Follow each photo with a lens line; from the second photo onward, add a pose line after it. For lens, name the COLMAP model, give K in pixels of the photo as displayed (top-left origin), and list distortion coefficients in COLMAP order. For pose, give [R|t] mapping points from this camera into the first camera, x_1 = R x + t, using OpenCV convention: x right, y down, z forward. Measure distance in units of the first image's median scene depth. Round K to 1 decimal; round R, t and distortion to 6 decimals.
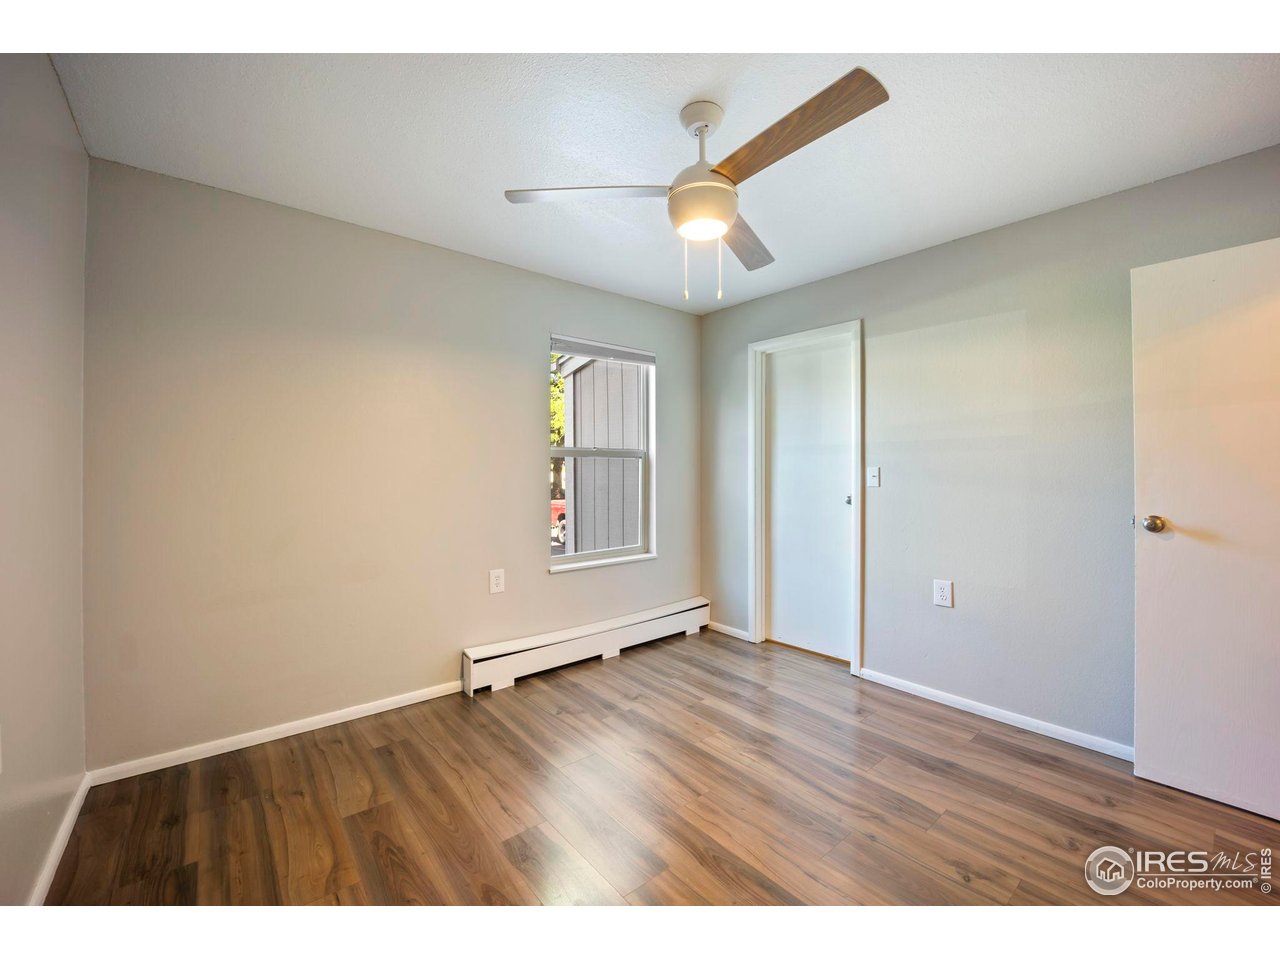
lens RADIAL K [[522.8, 0, 646.8], [0, 522.8, 476.0], [0, 0, 1]] dist [-0.023963, 0.000119]
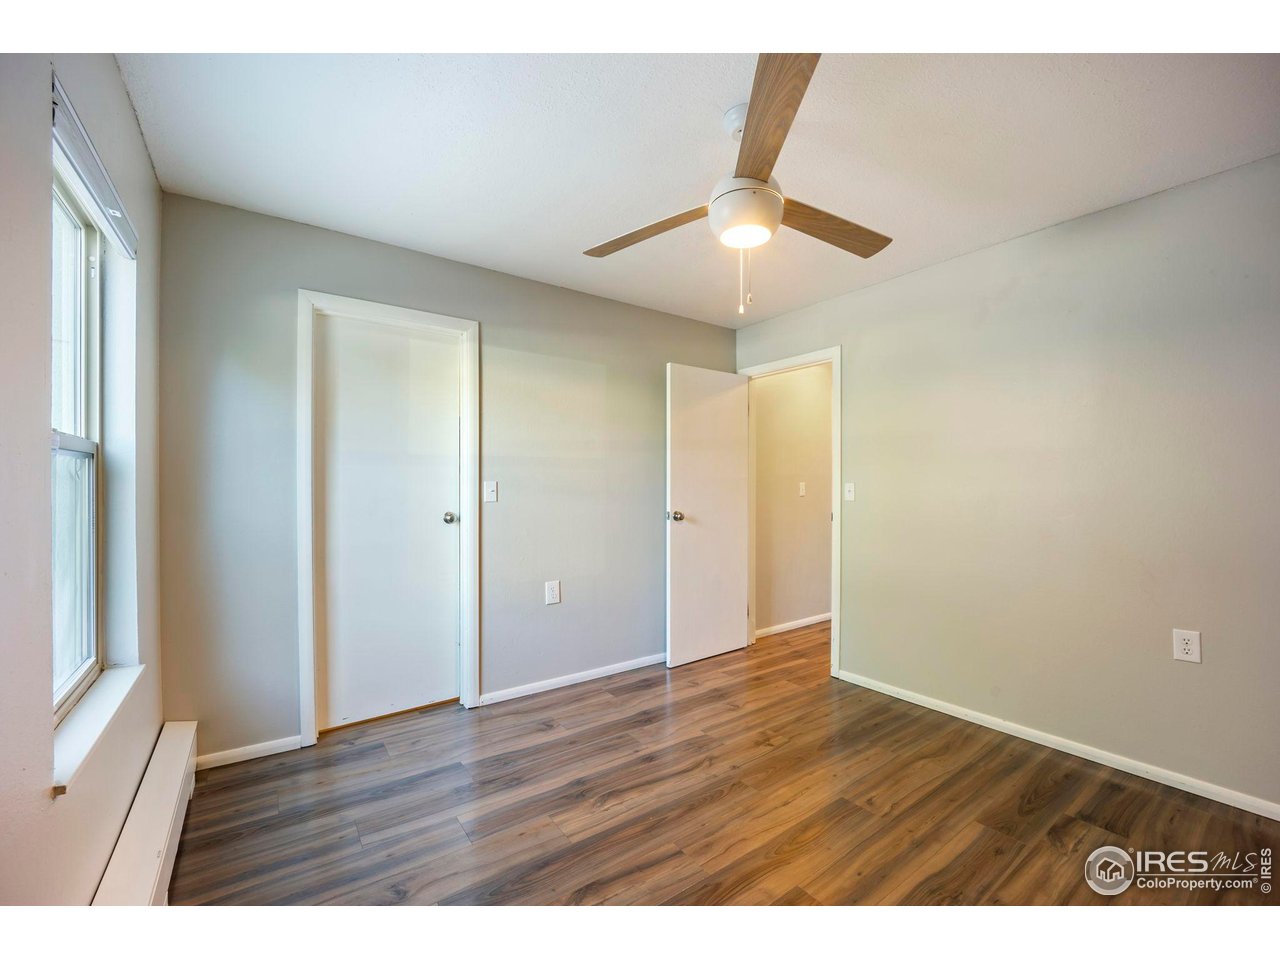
lens RADIAL K [[523.1, 0, 642.3], [0, 523.1, 495.0], [0, 0, 1]] dist [-0.021226, 0.000096]
pose [[0.077804, -0.019686, 0.996774, -0.555750], [0.010330, 0.999767, 0.018939, -0.008248], [-0.996915, 0.008823, 0.077990, 0.712151]]
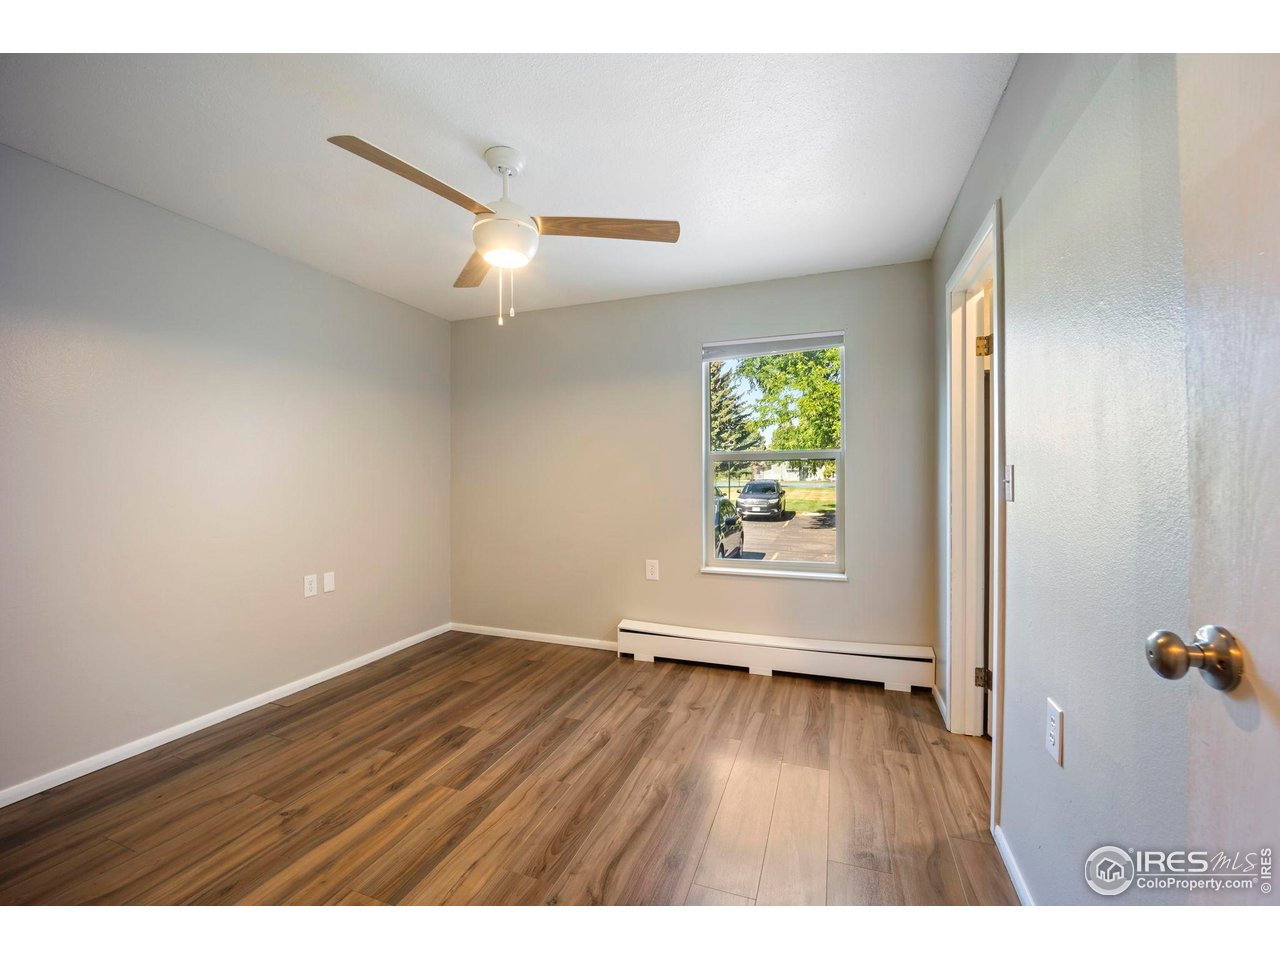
lens RADIAL K [[522.6, 0, 643.6], [0, 522.6, 477.9], [0, 0, 1]] dist [-0.023968, 0.000530]
pose [[0.497597, 0.000714, -0.867408, 0.788367], [-0.008004, 0.999961, -0.003769, 0.002100], [0.867371, 0.008818, 0.497583, 0.443324]]
